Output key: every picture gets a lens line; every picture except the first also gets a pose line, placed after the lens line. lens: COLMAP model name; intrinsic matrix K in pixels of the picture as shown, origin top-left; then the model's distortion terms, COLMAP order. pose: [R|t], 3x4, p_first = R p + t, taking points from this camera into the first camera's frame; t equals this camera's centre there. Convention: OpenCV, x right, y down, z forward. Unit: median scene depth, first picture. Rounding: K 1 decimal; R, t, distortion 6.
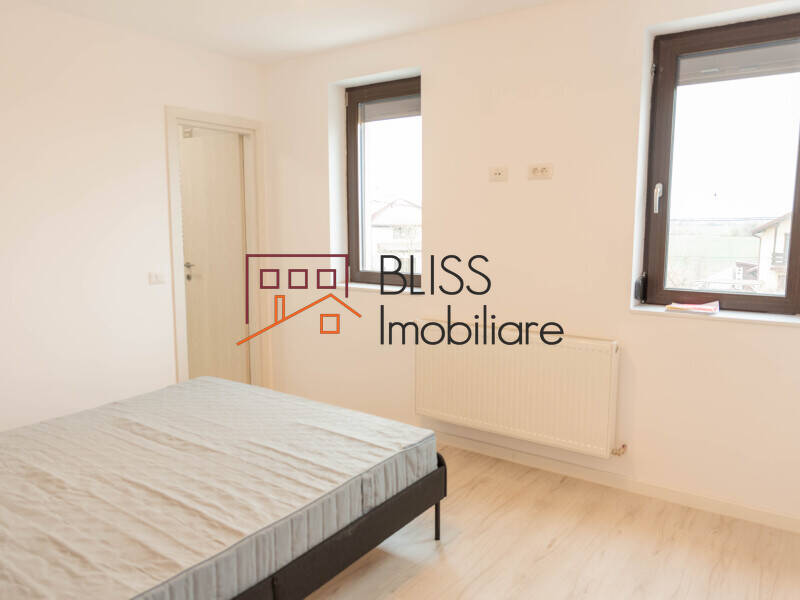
lens RADIAL K [[563.4, 0, 398.7], [0, 563.4, 285.8], [0, 0, 1]] dist [-0.003351, -0.000971]
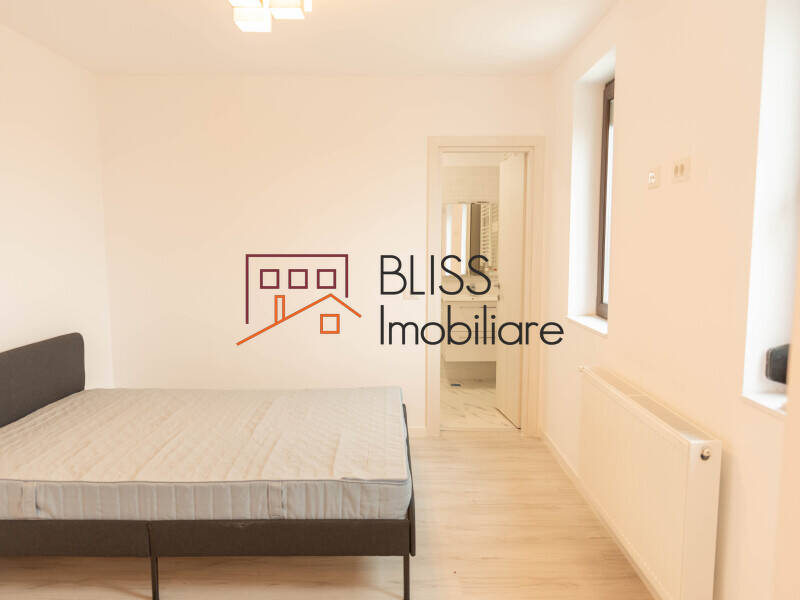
lens RADIAL K [[608.9, 0, 400.0], [0, 608.9, 300.0], [0, 0, 1]] dist [-0.005634, -0.005095]
pose [[0.626923, 0.076738, -0.775293, 0.849830], [-0.091031, 0.995536, 0.024927, -0.050281], [0.773745, 0.054948, 0.631110, 0.397225]]
